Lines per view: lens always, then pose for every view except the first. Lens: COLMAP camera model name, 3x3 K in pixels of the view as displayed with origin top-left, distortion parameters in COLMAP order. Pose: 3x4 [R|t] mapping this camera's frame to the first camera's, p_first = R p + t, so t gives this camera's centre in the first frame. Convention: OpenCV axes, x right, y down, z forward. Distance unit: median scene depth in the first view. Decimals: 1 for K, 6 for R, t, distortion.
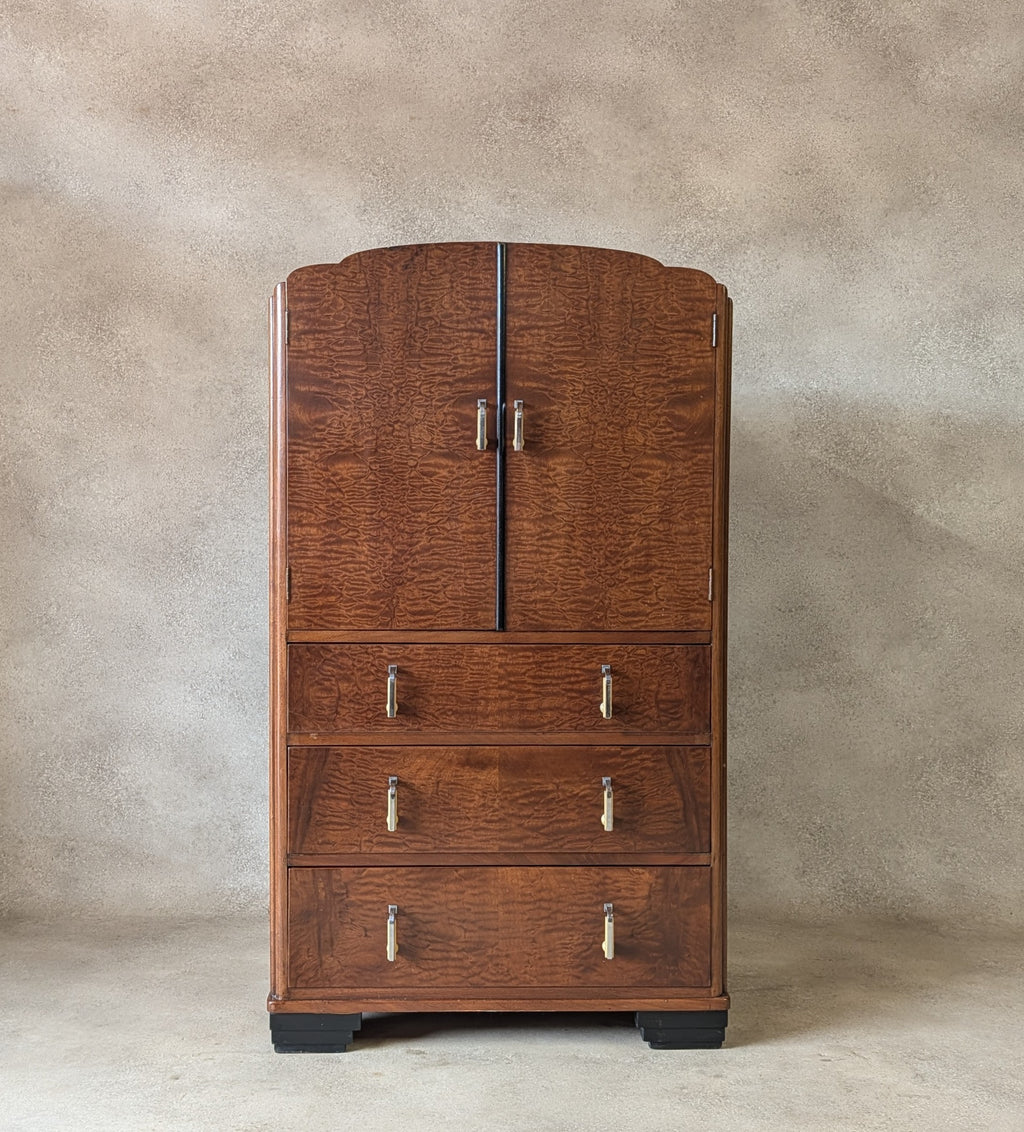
lens RADIAL K [[1876.2, 0, 462.0], [0, 1876.2, 549.0], [0, 0, 1]] dist [0.042169, 0.000000]
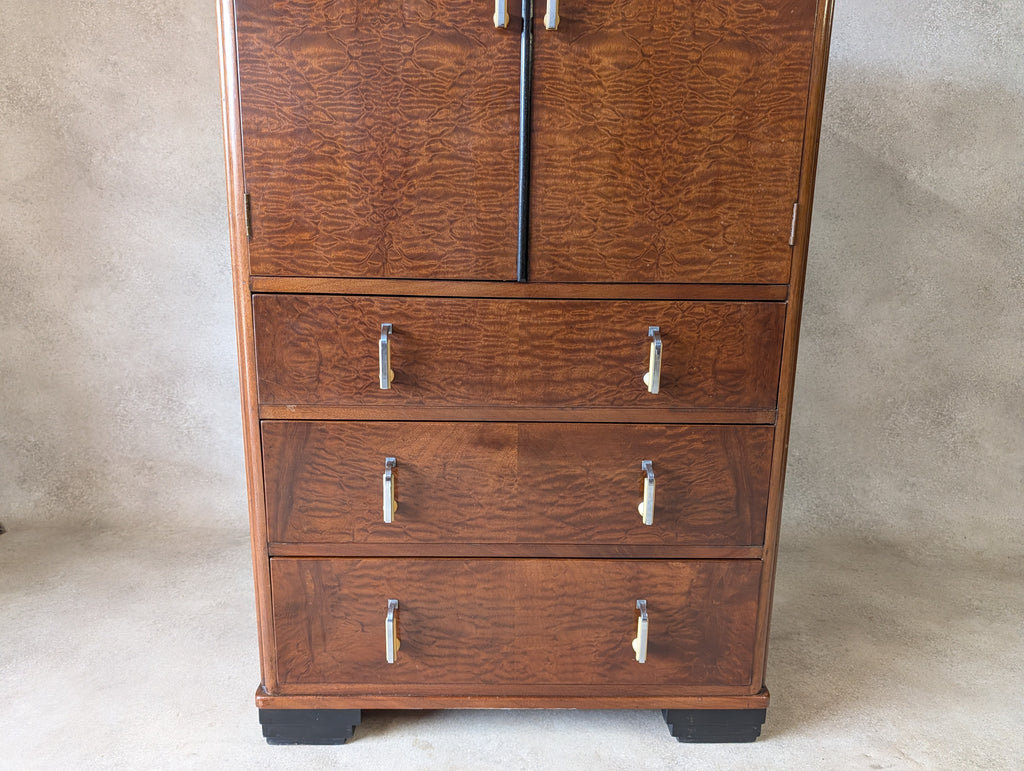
lens RADIAL K [[766.8, 0, 506.7], [0, 766.8, 393.9], [0, 0, 1]] dist [0.035895, -0.043303]
pose [[0.999910, 0.013359, -0.001090, 0.014755], [-0.012938, 0.983252, 0.181790, 0.031507], [0.003500, -0.181760, 0.983337, 0.672068]]
